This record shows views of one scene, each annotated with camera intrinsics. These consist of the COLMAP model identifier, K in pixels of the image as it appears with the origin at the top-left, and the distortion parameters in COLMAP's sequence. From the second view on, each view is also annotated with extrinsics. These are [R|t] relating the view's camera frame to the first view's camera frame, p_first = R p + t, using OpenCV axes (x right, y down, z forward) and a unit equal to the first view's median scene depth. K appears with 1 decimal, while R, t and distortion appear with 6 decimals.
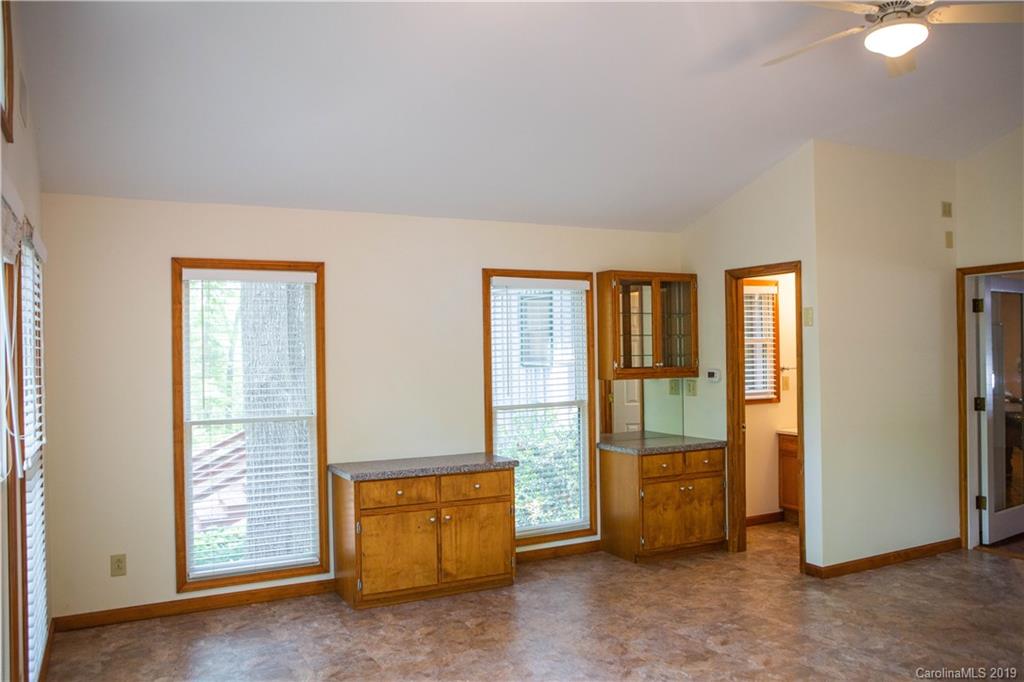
lens RADIAL K [[809.9, 0, 532.8], [0, 809.9, 353.0], [0, 0, 1]] dist [-0.063763, 0.039689]
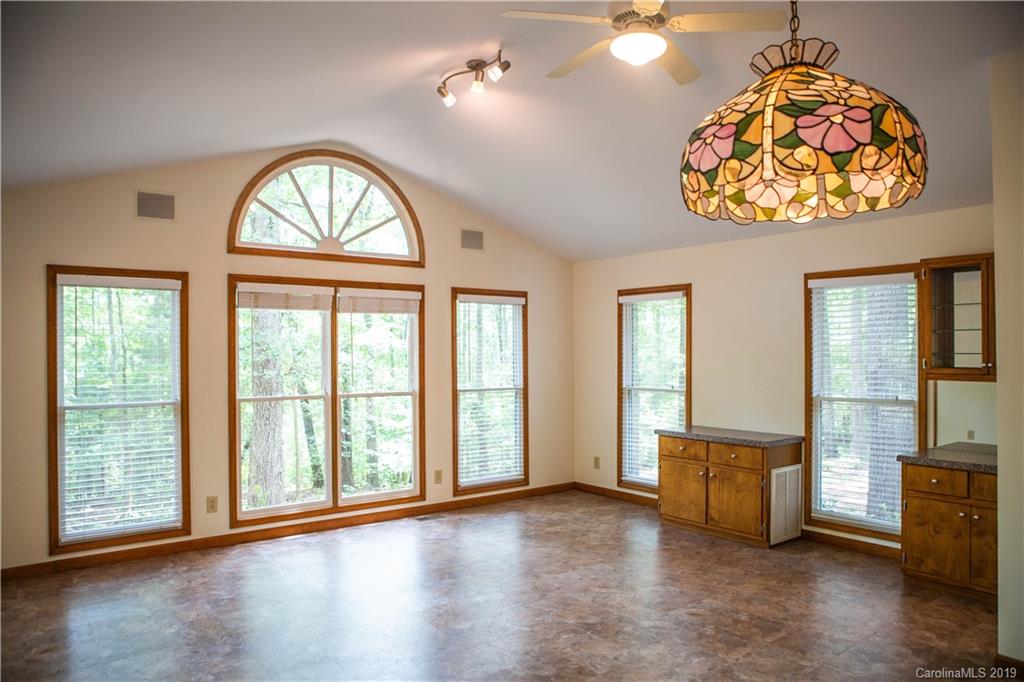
lens RADIAL K [[714.0, 0, 499.9], [0, 714.0, 343.6], [0, 0, 1]] dist [-0.093194, 0.060477]
pose [[0.143001, 0.006473, -0.989701, 0.935117], [-0.003714, 0.999975, 0.006004, -0.012235], [0.989716, 0.002817, 0.143021, 0.484798]]
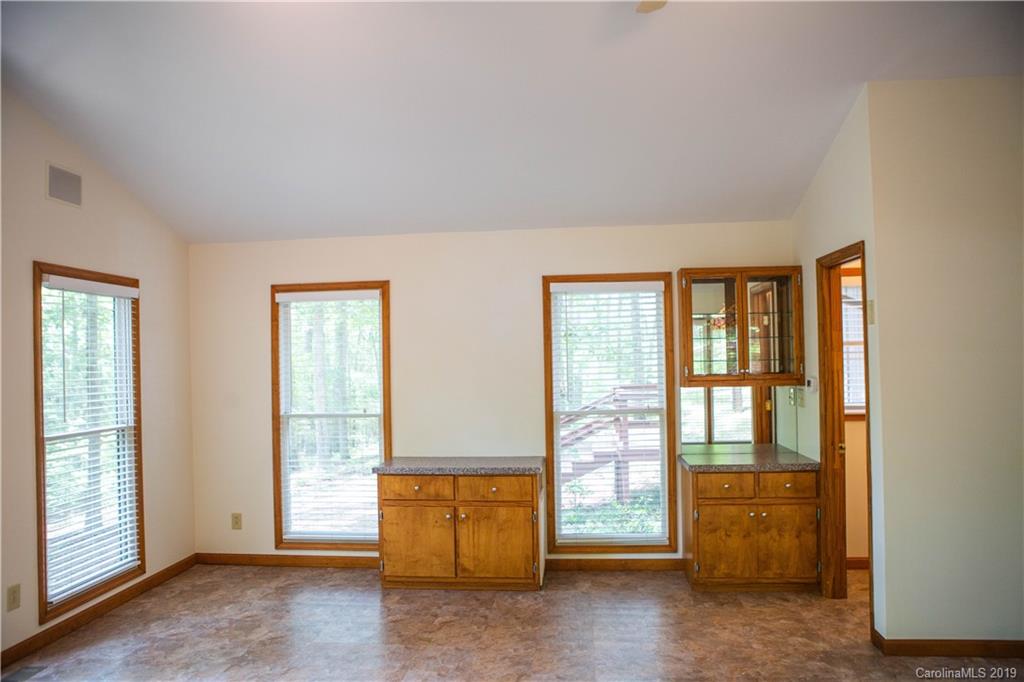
lens RADIAL K [[714.0, 0, 508.0], [0, 714.0, 346.0], [0, 0, 1]] dist [-0.093194, 0.060477]
pose [[0.828240, -0.011378, -0.560257, 0.448584], [0.005384, 0.999909, -0.012349, -0.005826], [0.560347, 0.007212, 0.828226, 0.255666]]
